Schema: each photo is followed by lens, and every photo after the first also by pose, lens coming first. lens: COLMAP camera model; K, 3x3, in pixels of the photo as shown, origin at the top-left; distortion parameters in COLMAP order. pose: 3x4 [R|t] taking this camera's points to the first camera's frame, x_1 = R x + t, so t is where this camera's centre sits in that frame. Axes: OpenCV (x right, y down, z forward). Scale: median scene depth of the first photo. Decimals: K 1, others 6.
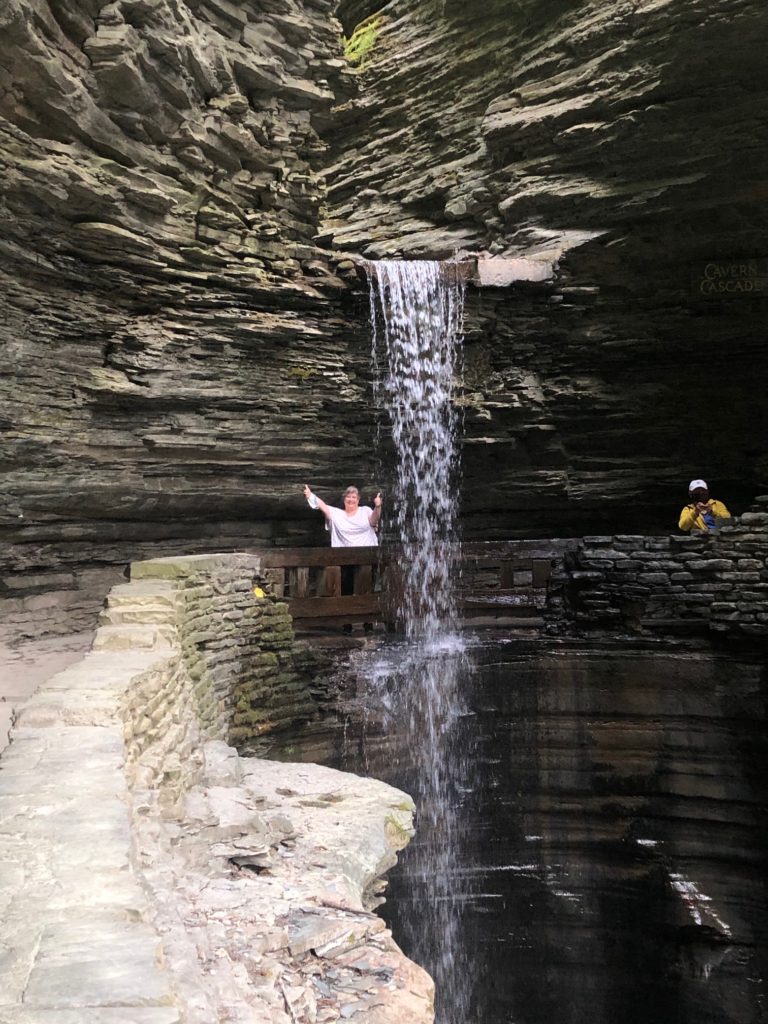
lens RADIAL K [[1442.0, 0, 376.5], [0, 1442.0, 512.4], [0, 0, 1]] dist [0.057337, 0.000000]
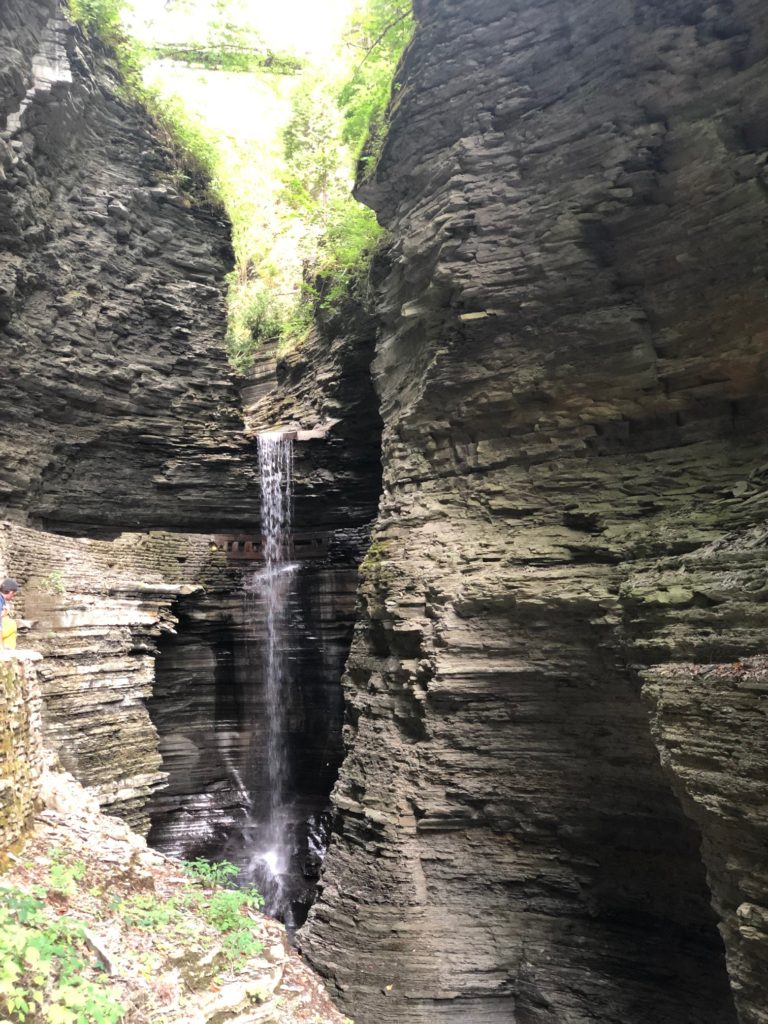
lens RADIAL K [[1551.7, 0, 384.3], [0, 1551.7, 511.2], [0, 0, 1]] dist [-0.143708, 0.000000]
pose [[0.959334, -0.024560, -0.281204, 1.211045], [0.008239, 0.998219, -0.059076, 0.179432], [0.282155, 0.054357, 0.957828, -2.060793]]
